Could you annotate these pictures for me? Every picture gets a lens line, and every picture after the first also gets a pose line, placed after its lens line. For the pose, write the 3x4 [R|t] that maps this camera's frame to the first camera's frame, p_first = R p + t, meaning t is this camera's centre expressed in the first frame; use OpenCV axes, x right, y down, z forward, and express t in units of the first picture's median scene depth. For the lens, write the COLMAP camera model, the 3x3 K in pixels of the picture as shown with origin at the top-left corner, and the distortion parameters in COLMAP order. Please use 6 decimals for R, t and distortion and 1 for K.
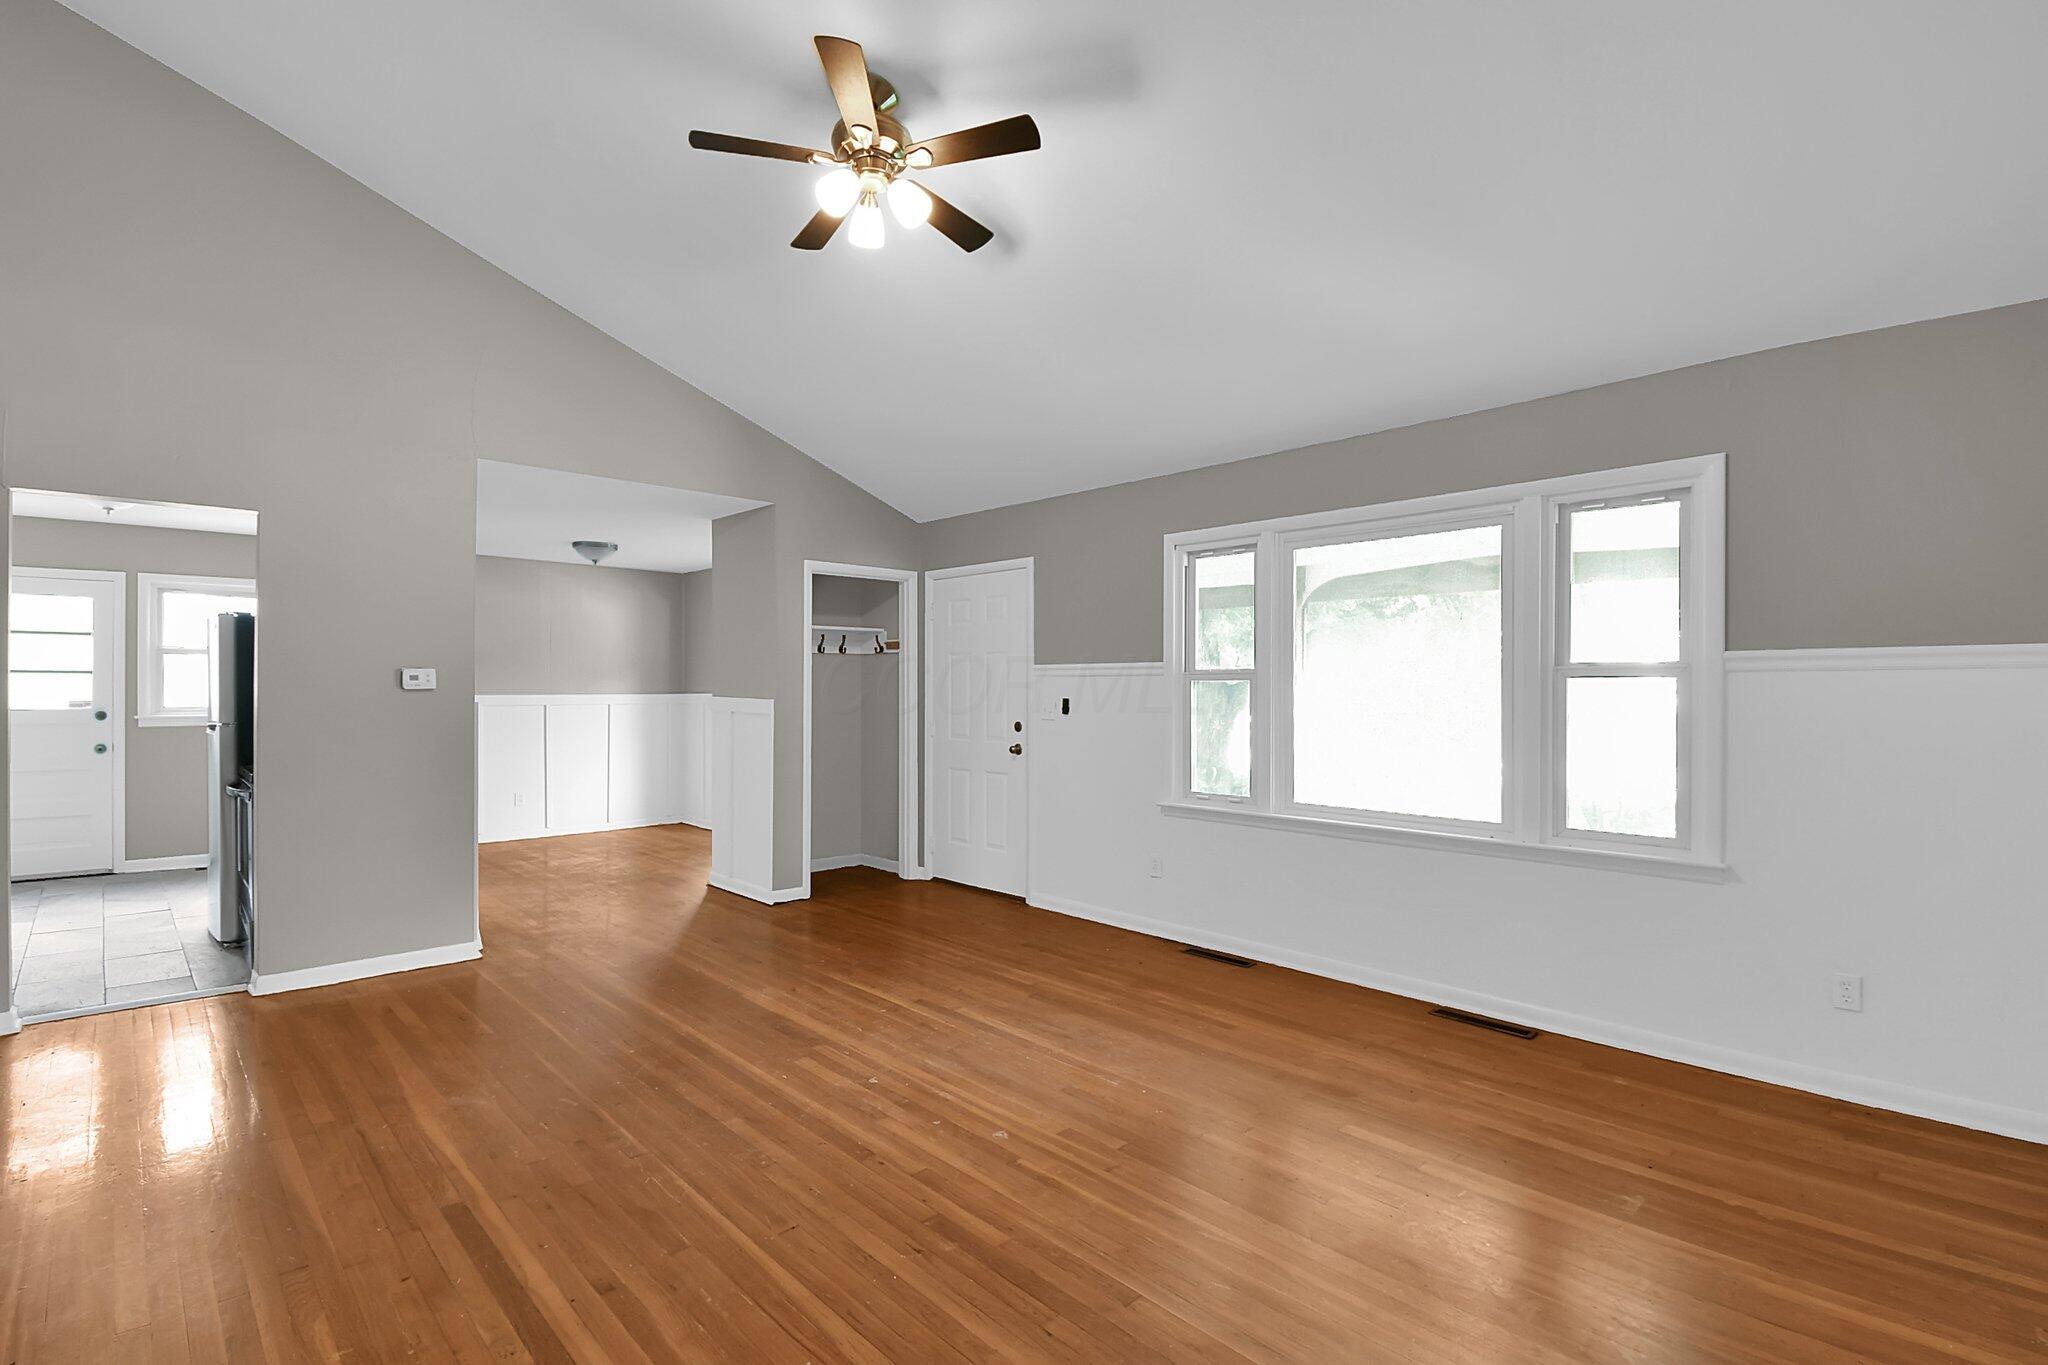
lens RADIAL K [[956.0, 0, 986.8], [0, 956.0, 700.7], [0, 0, 1]] dist [0.009029, -0.011014]
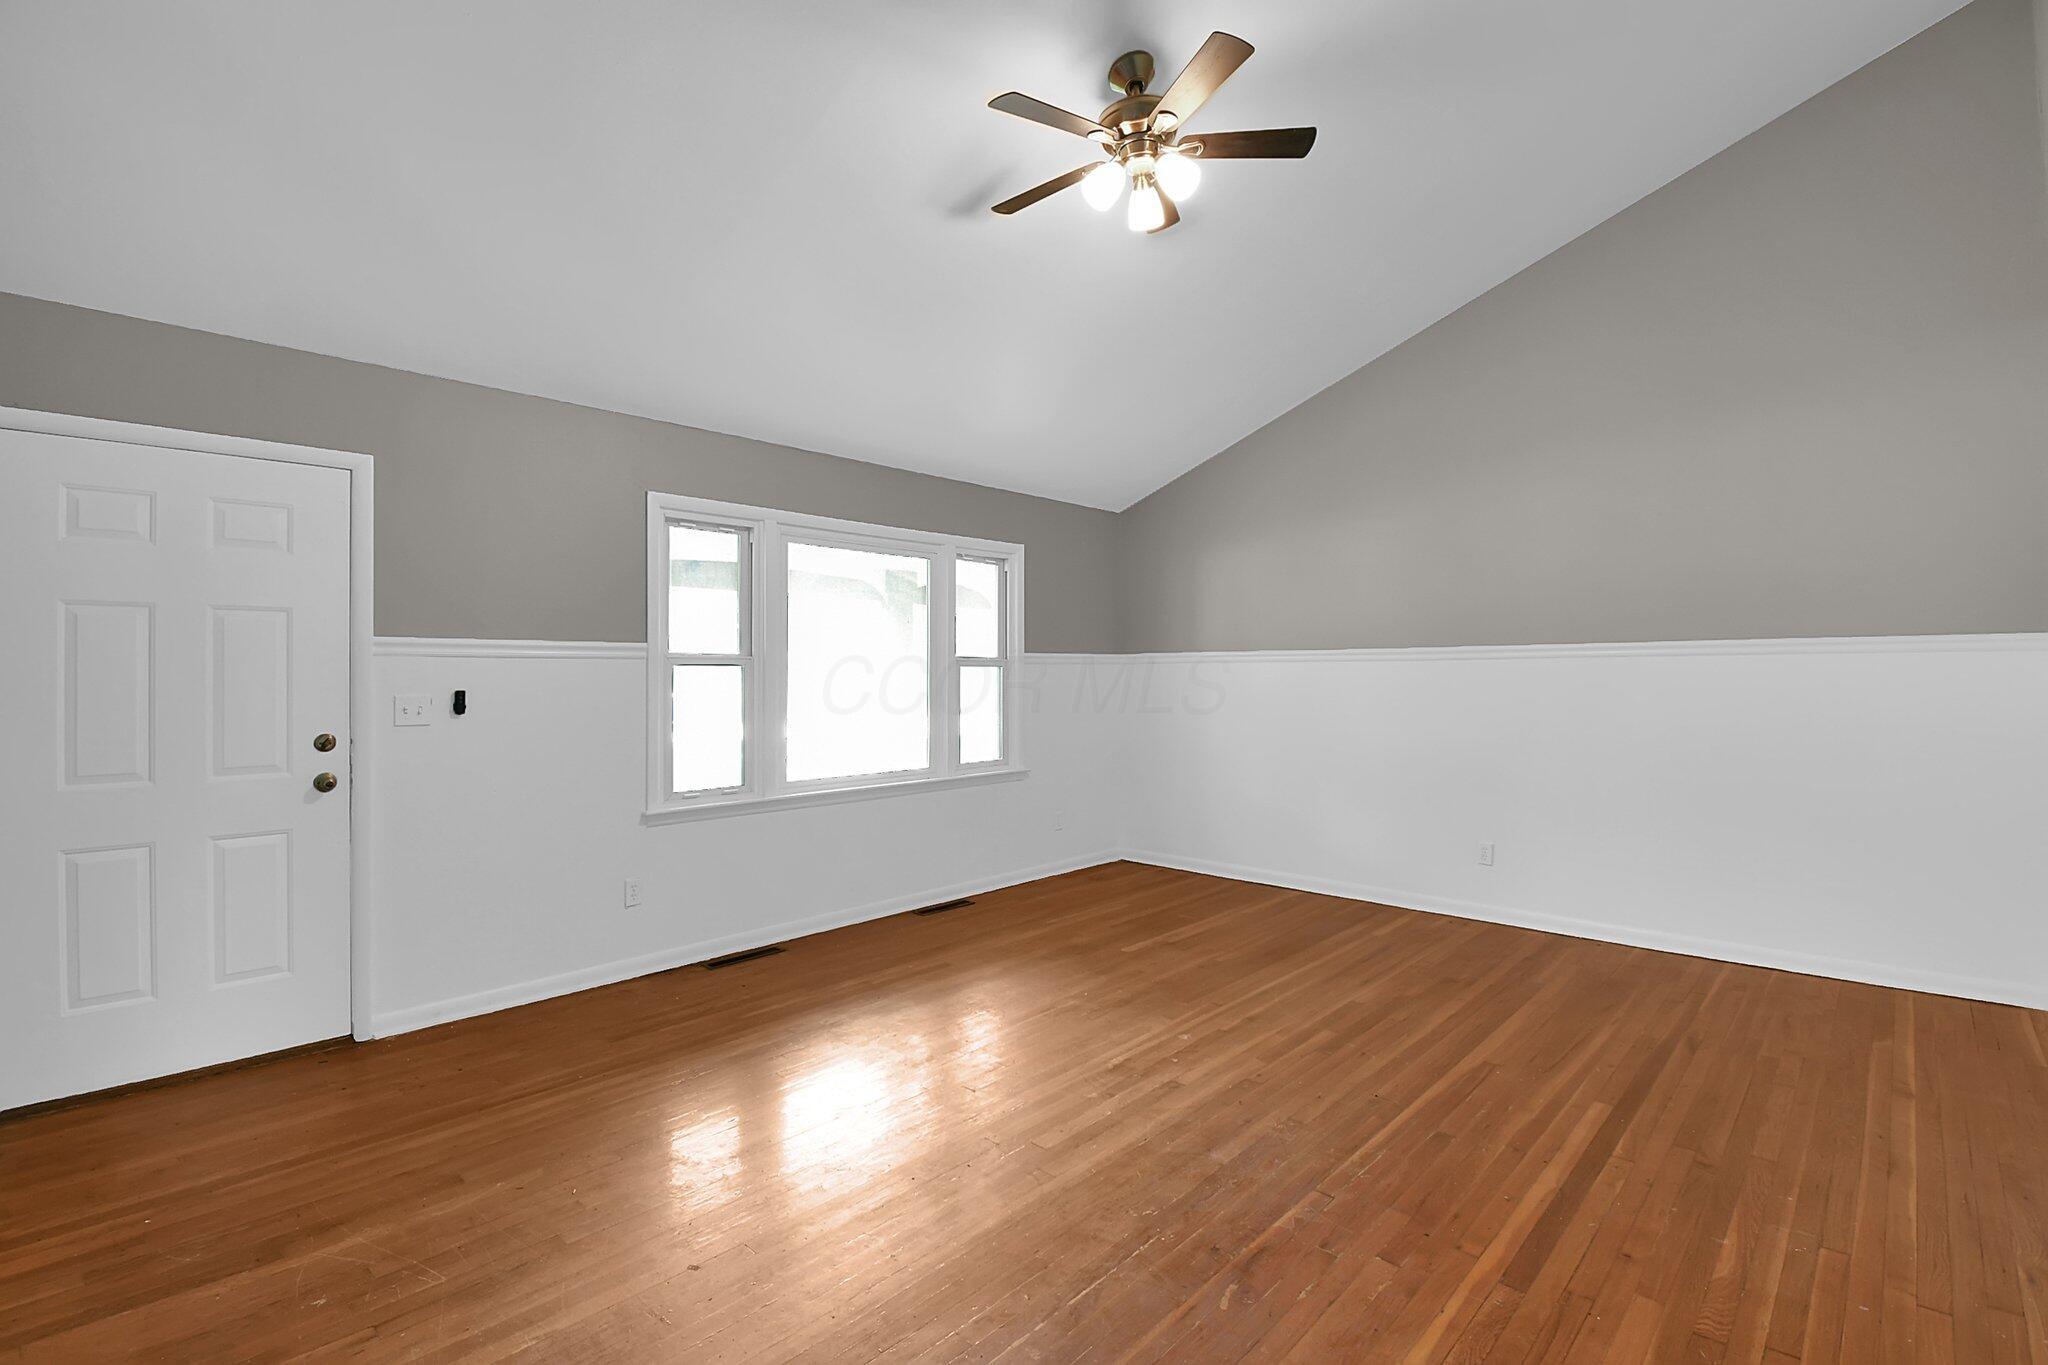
lens RADIAL K [[956.0, 0, 1027.0], [0, 956.0, 678.3], [0, 0, 1]] dist [0.009029, -0.011014]
pose [[-0.089732, -0.005302, 0.995952, -0.891033], [0.017530, 0.999823, 0.006902, -0.012297], [-0.995812, 0.018079, -0.089623, 0.981354]]
